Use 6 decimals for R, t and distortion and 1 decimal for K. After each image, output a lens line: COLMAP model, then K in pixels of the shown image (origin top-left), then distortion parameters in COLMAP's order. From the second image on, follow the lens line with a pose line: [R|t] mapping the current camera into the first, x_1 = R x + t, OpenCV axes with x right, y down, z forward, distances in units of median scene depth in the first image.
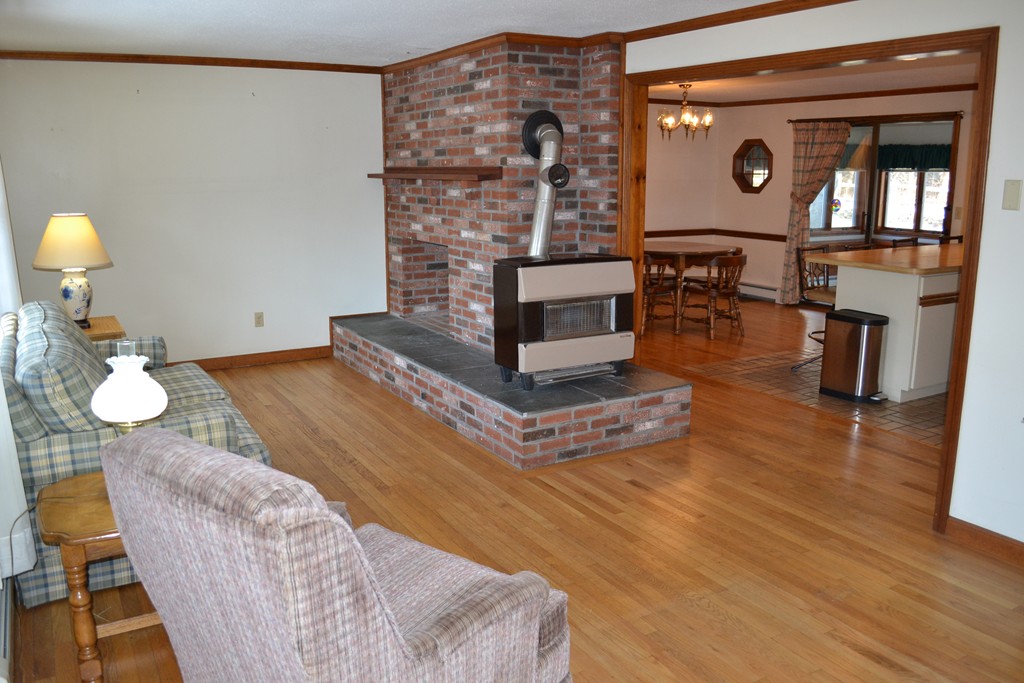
lens RADIAL K [[815.7, 0, 512.0], [0, 815.7, 341.5], [0, 0, 1]] dist [-0.076053, -0.001057]
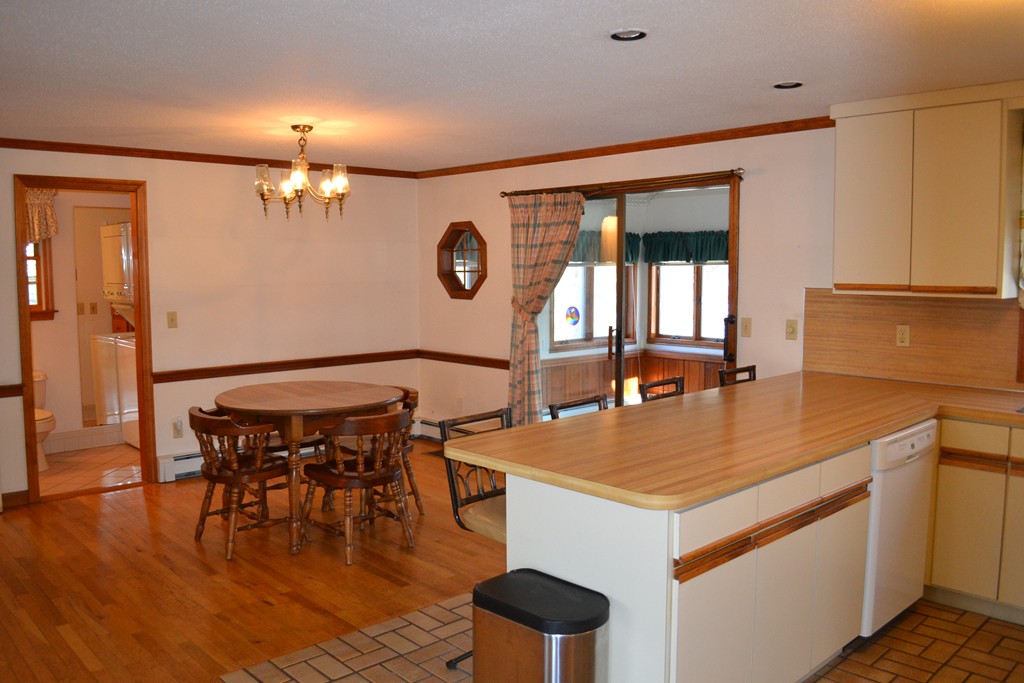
lens RADIAL K [[815.7, 0, 512.0], [0, 815.7, 341.5], [0, 0, 1]] dist [-0.076053, -0.001057]
pose [[0.974086, -0.024214, 0.224877, 0.196512], [0.050603, 0.992381, -0.112338, -0.073099], [-0.220444, 0.120806, 0.967890, 0.349420]]
